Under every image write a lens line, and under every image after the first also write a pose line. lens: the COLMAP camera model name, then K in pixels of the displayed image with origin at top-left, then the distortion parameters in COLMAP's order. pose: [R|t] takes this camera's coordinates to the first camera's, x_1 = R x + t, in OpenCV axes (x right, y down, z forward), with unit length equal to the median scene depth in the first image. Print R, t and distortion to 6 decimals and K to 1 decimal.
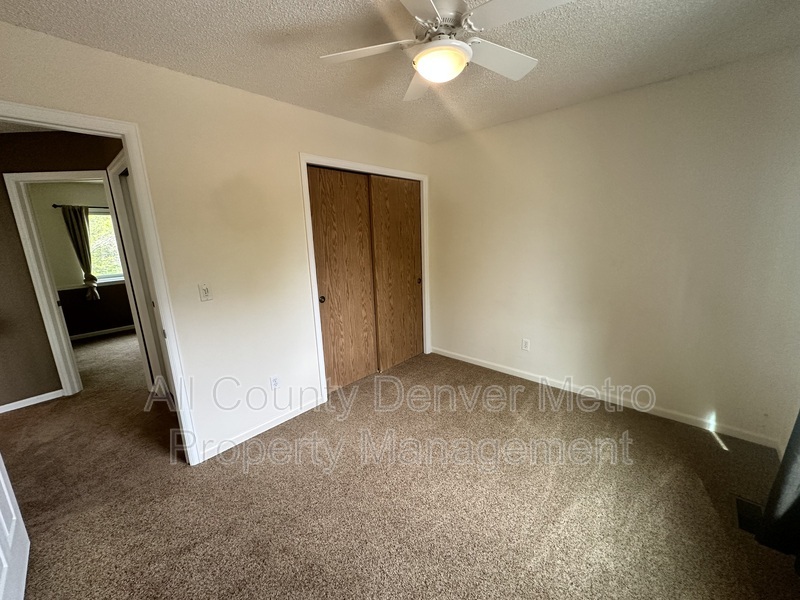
lens RADIAL K [[316.3, 0, 400.0], [0, 316.3, 300.0], [0, 0, 1]] dist [-0.001452, -0.000077]
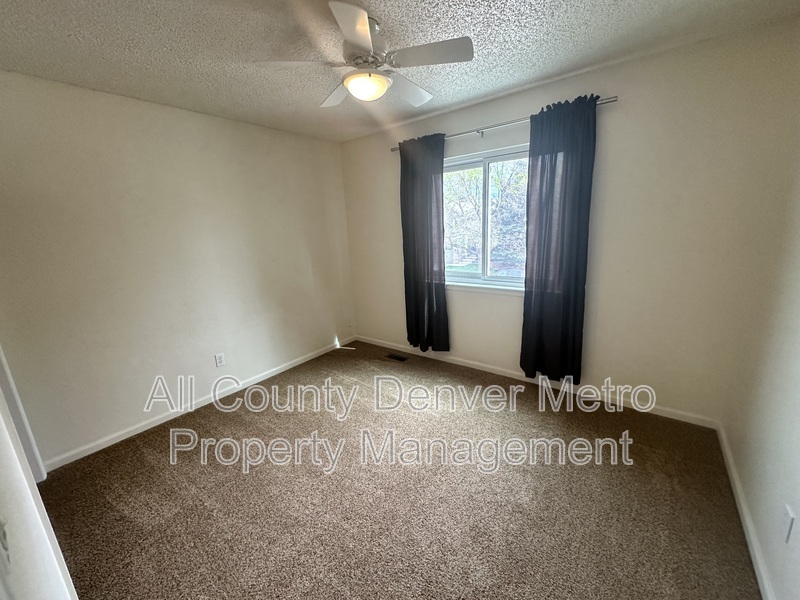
lens RADIAL K [[316.3, 0, 400.0], [0, 316.3, 300.0], [0, 0, 1]] dist [-0.001452, -0.000077]
pose [[-0.088608, -0.196607, 0.976470, -0.710017], [0.250534, 0.944411, 0.212886, -0.123496], [-0.964044, 0.263502, -0.034426, 0.662137]]
